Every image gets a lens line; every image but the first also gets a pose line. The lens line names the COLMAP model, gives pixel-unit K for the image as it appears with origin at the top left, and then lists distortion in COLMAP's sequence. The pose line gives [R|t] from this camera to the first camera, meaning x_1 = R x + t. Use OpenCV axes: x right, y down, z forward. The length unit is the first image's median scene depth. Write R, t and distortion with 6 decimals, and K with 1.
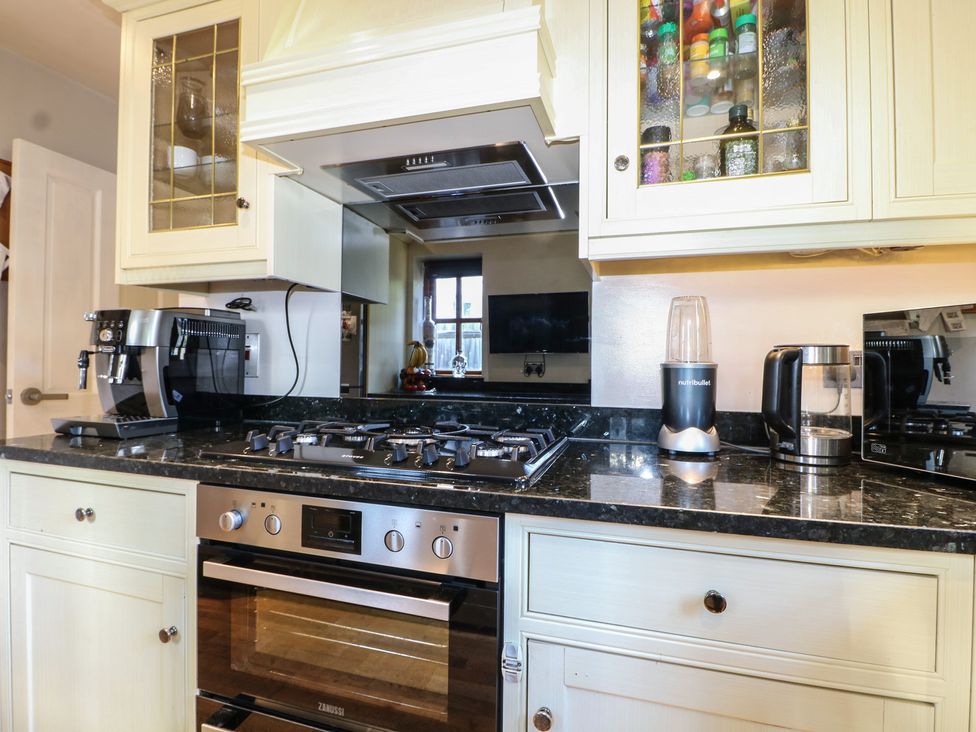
lens RADIAL K [[512.3, 0, 486.4], [0, 512.3, 357.6], [0, 0, 1]] dist [-0.001675, -0.014278]
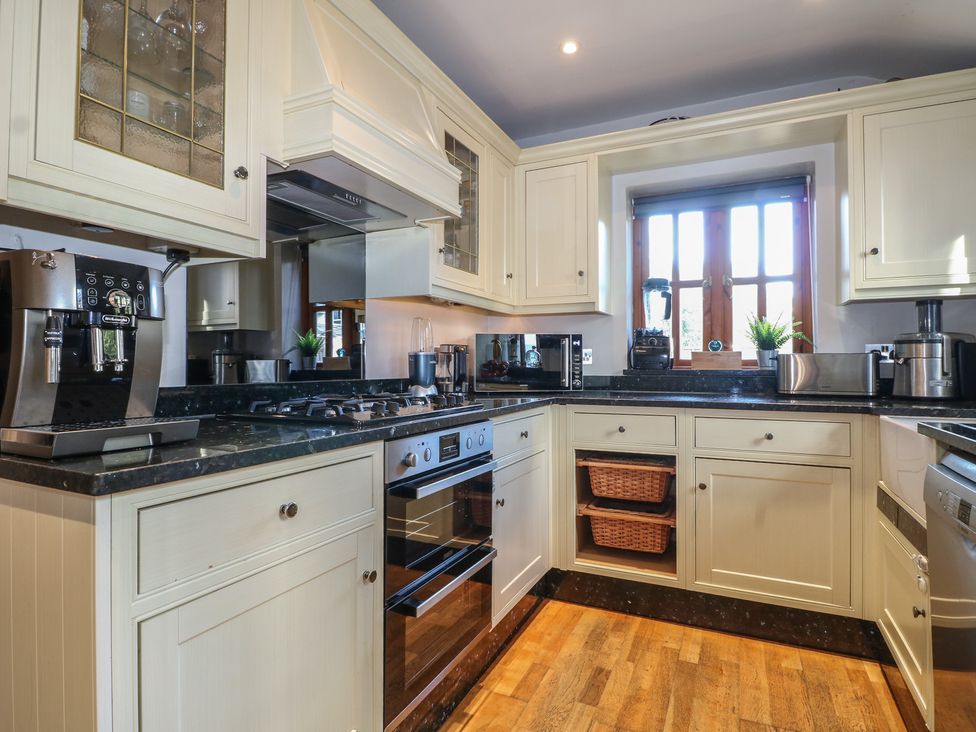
lens RADIAL K [[512.3, 0, 486.4], [0, 512.3, 357.6], [0, 0, 1]] dist [-0.001675, -0.014278]
pose [[0.157153, 0.005558, 0.987559, -1.623916], [-0.006596, 0.999968, -0.004578, 0.040055], [-0.987552, -0.005794, 0.157185, 0.512729]]
